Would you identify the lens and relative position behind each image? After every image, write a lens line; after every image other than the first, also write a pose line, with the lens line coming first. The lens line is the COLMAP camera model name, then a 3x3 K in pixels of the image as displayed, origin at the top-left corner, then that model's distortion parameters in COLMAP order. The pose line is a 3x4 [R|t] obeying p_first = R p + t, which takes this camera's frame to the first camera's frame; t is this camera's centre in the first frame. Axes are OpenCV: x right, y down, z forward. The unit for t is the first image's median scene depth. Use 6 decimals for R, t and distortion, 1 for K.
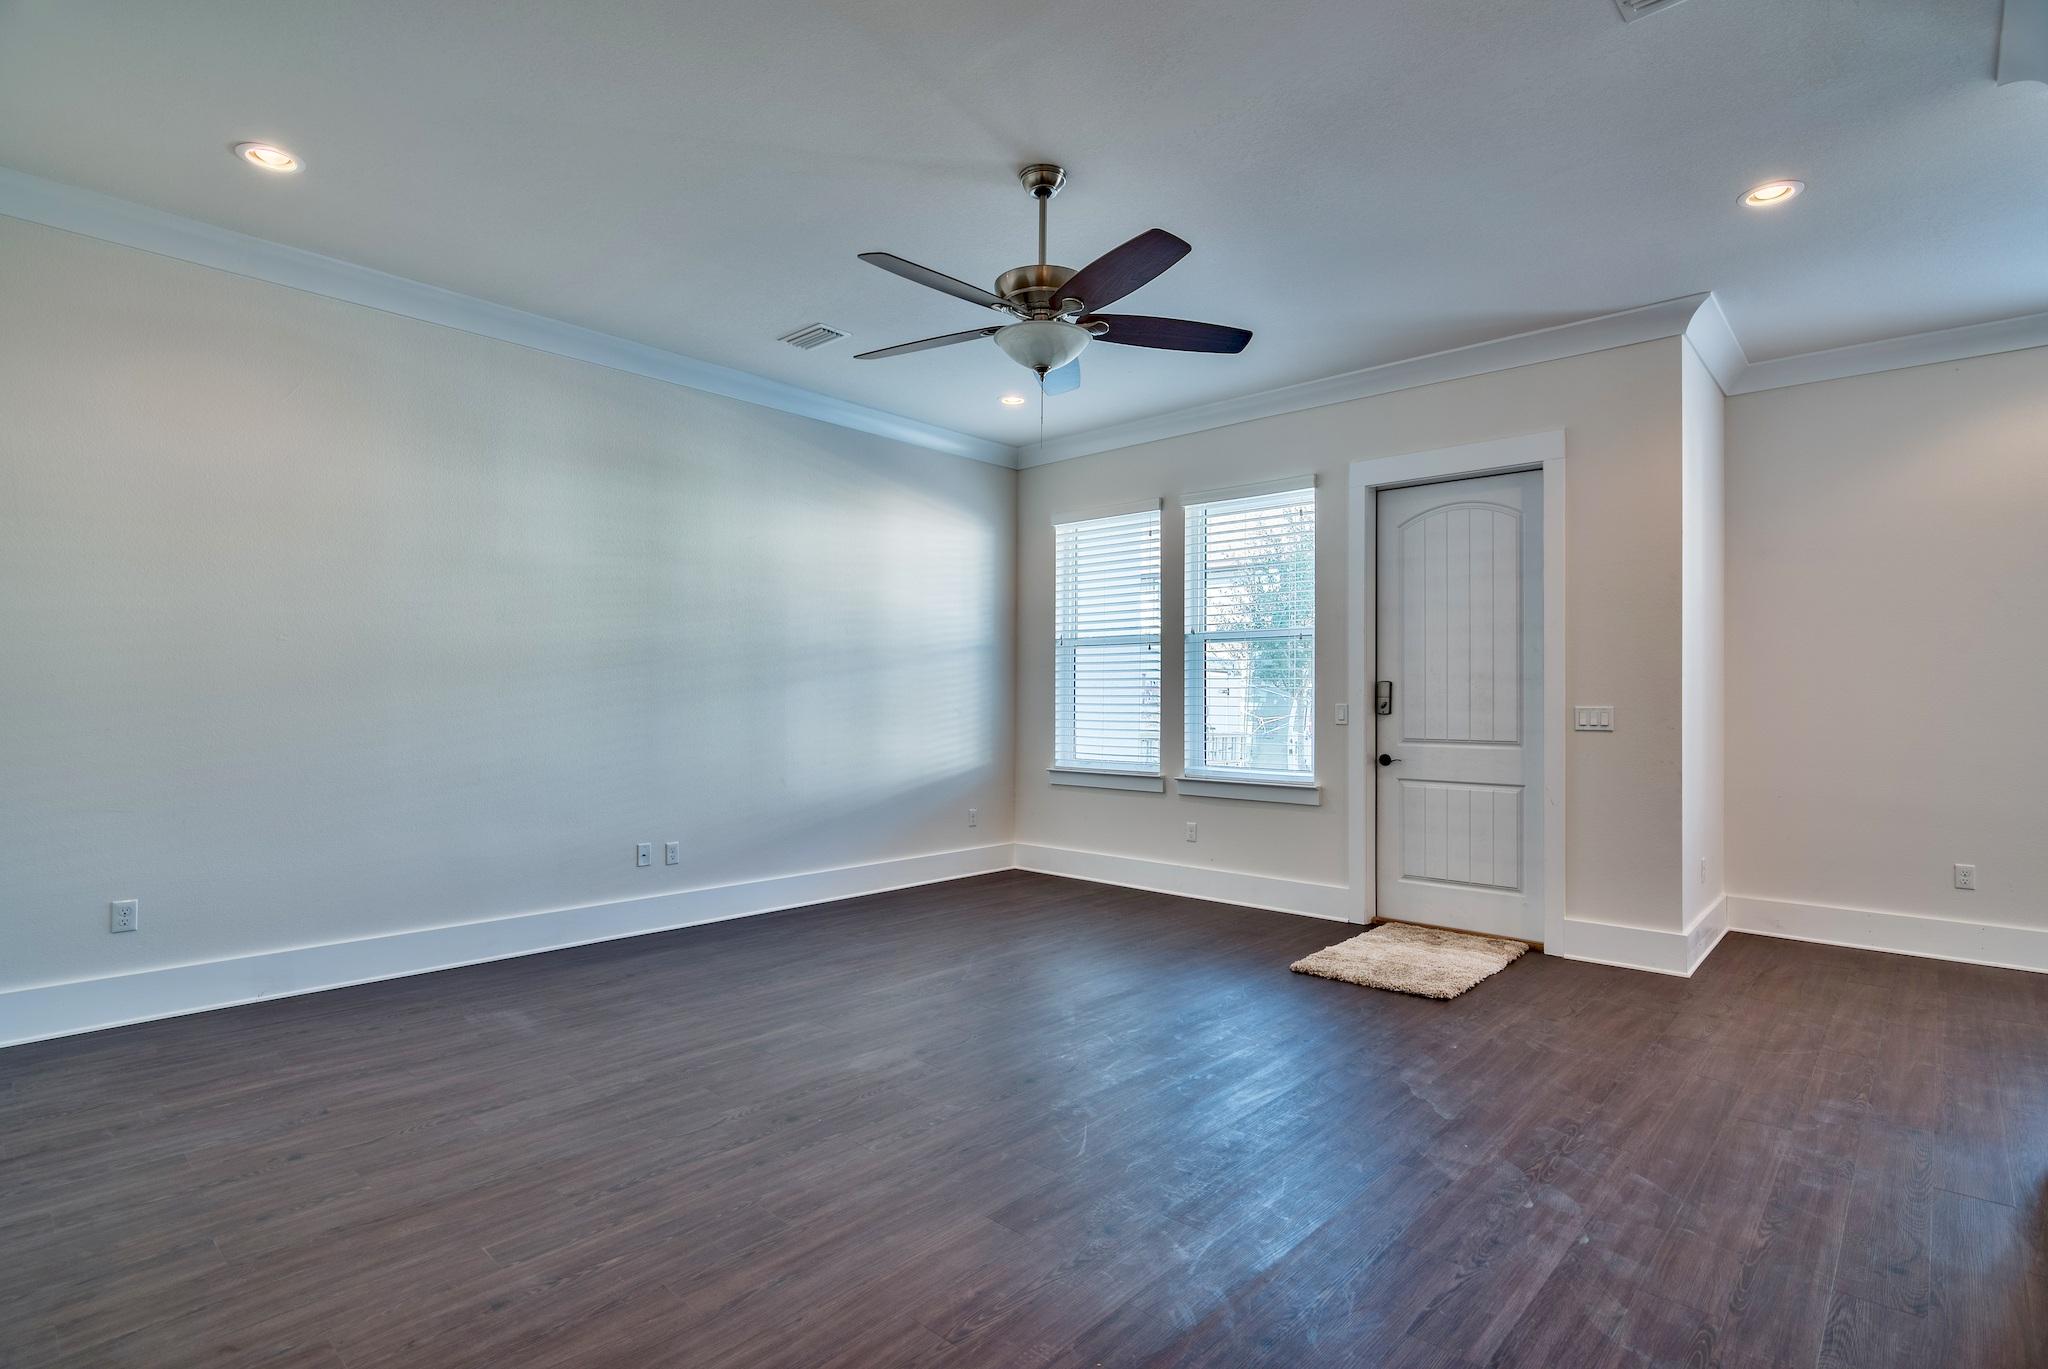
lens RADIAL K [[986.1, 0, 1017.8], [0, 986.1, 695.1], [0, 0, 1]] dist [-0.001331, -0.000084]
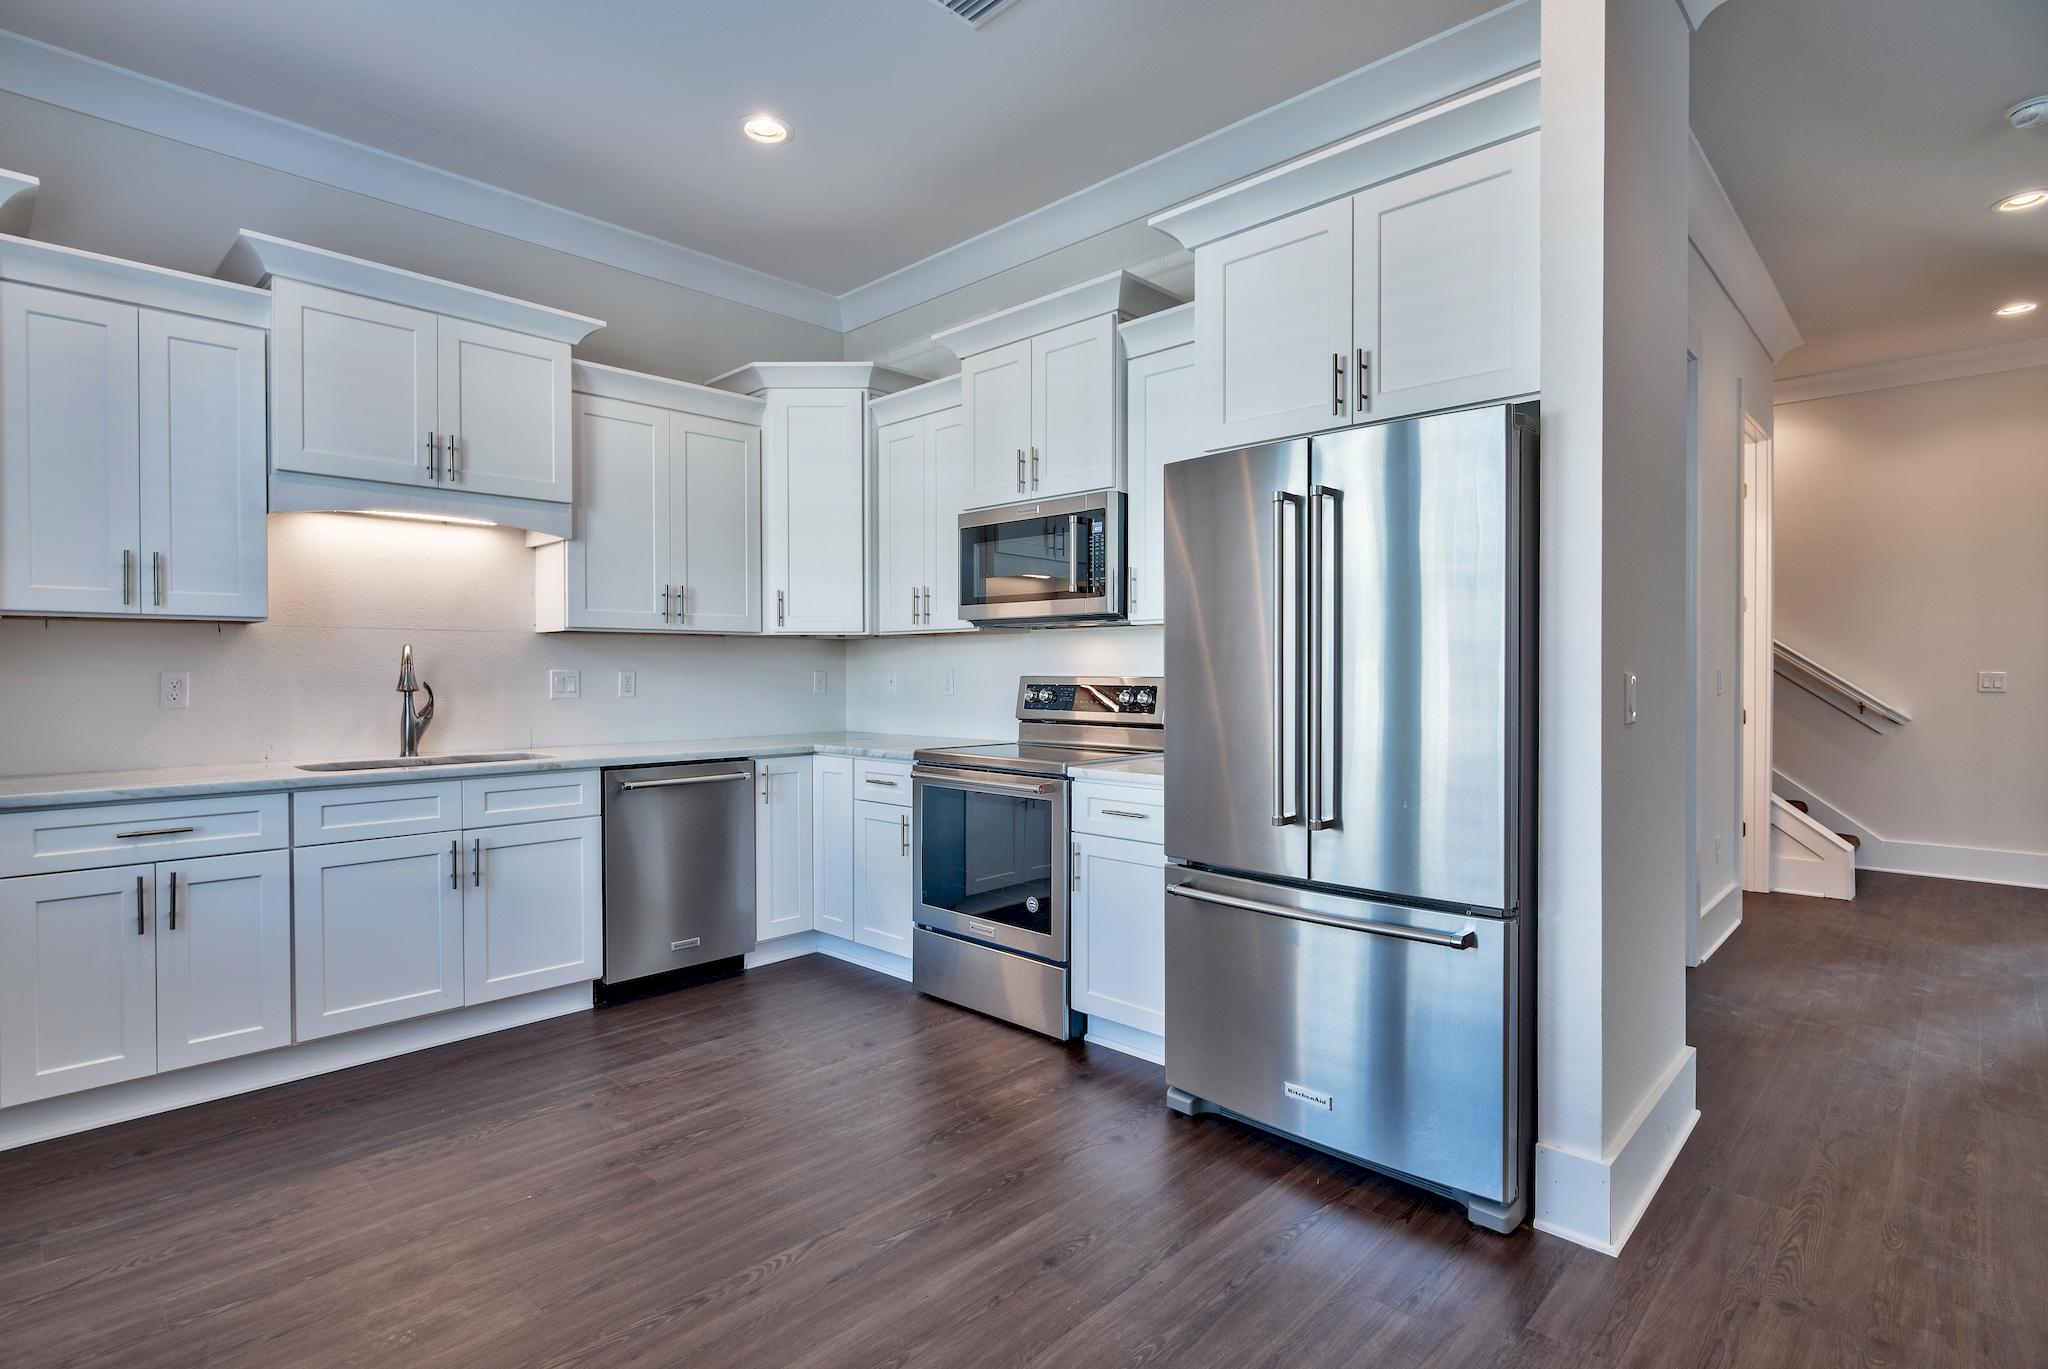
lens RADIAL K [[1009.2, 0, 1026.2], [0, 1009.2, 684.0], [0, 0, 1]] dist [-0.004736, -0.000243]
pose [[-0.999922, -0.006003, 0.010963, 1.092192], [-0.005931, 0.999961, 0.006534, 0.020316], [-0.011002, 0.006469, -0.999919, 1.292261]]
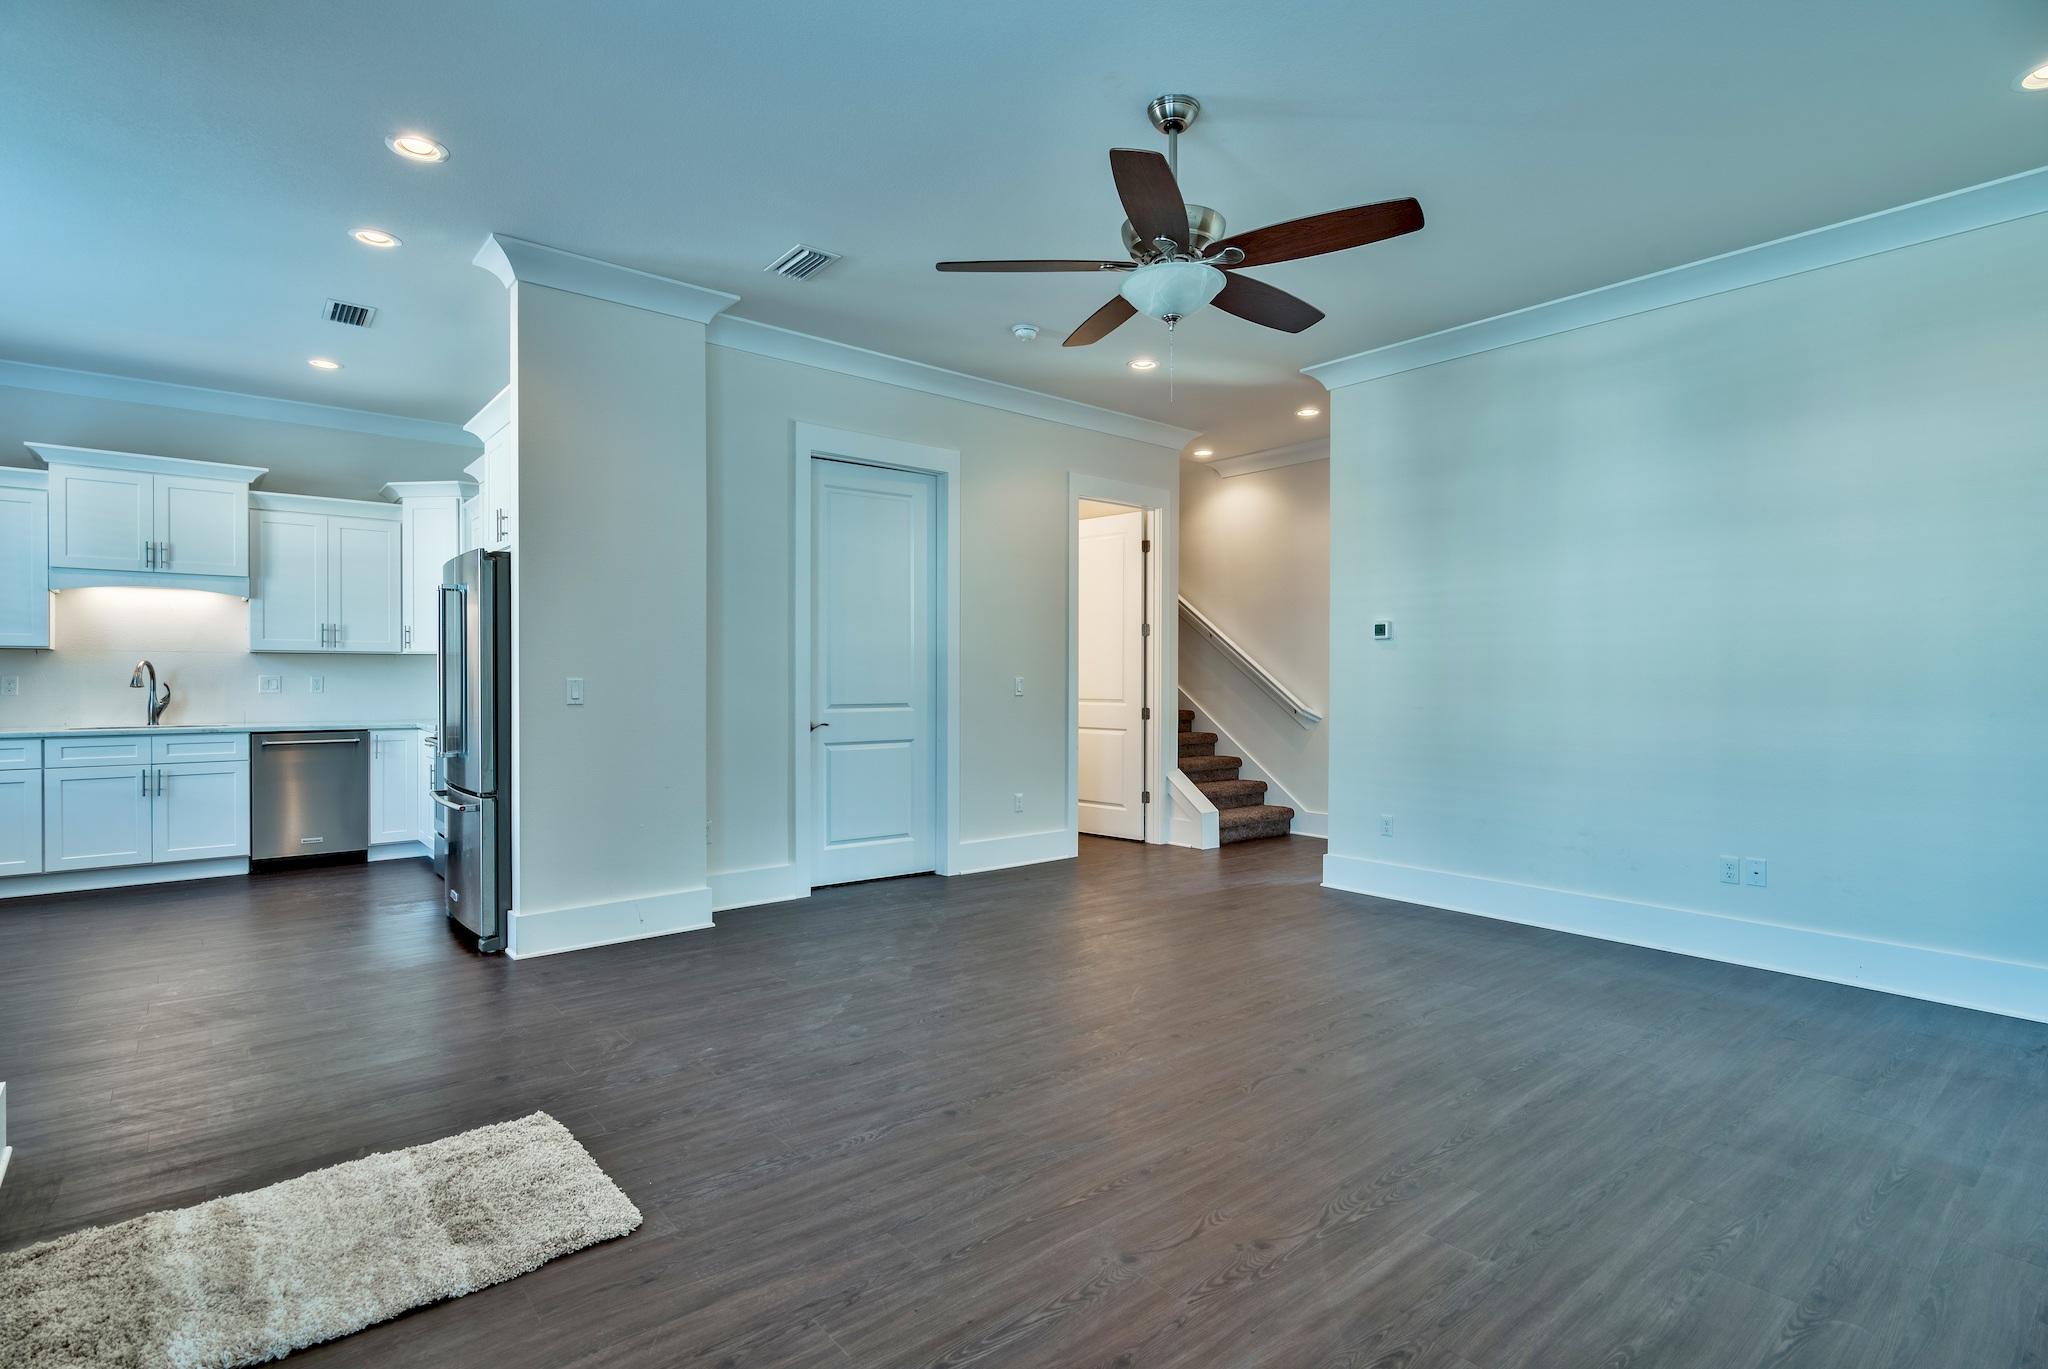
lens RADIAL K [[1009.2, 0, 1026.2], [0, 1009.2, 684.0], [0, 0, 1]] dist [-0.004736, -0.000243]
pose [[-0.992645, -0.011840, 0.120480, 0.039514], [-0.011714, 0.999930, 0.001753, 0.011556], [-0.120493, 0.000329, -0.992714, 1.820590]]
